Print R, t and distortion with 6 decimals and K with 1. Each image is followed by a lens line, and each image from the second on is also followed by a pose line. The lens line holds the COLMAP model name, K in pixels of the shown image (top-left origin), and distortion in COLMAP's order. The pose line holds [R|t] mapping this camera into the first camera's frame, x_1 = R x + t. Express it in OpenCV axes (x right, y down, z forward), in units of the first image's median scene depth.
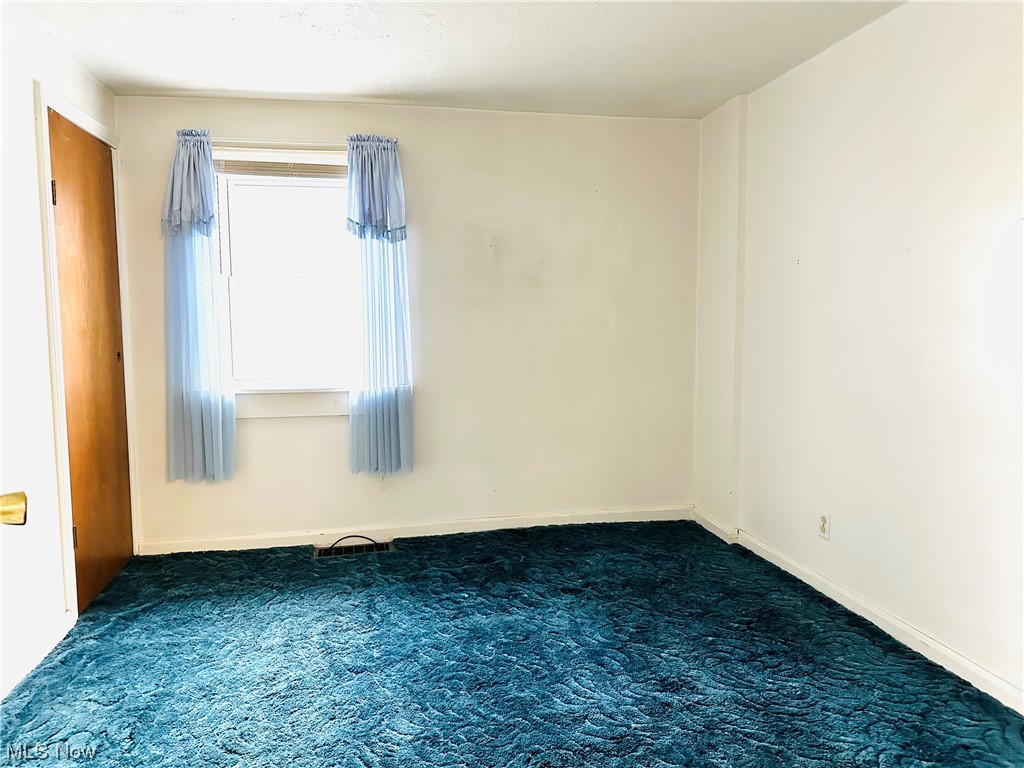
lens RADIAL K [[695.6, 0, 512.0], [0, 695.6, 384.0], [0, 0, 1]] dist [0.053572, -0.073116]
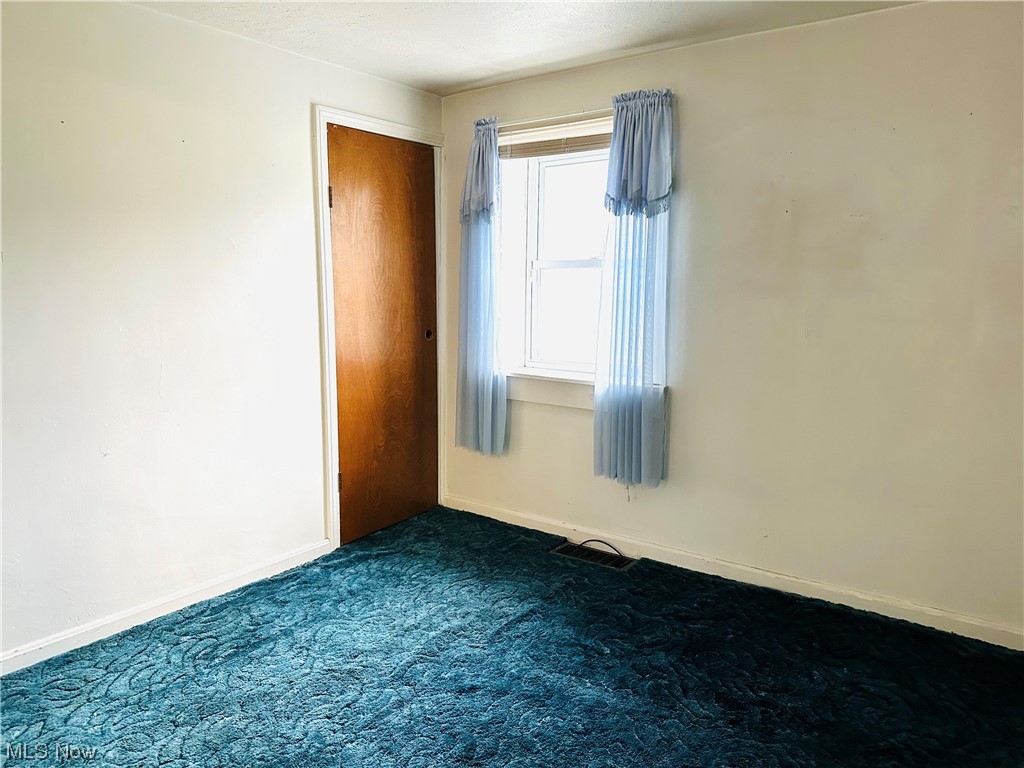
lens RADIAL K [[712.1, 0, 517.3], [0, 712.1, 382.1], [0, 0, 1]] dist [0.137174, -0.216763]
pose [[0.687710, 0.114886, -0.716837, 0.375192], [-0.076560, 0.993370, 0.085756, -0.067886], [0.721937, -0.004094, 0.691947, 0.281312]]
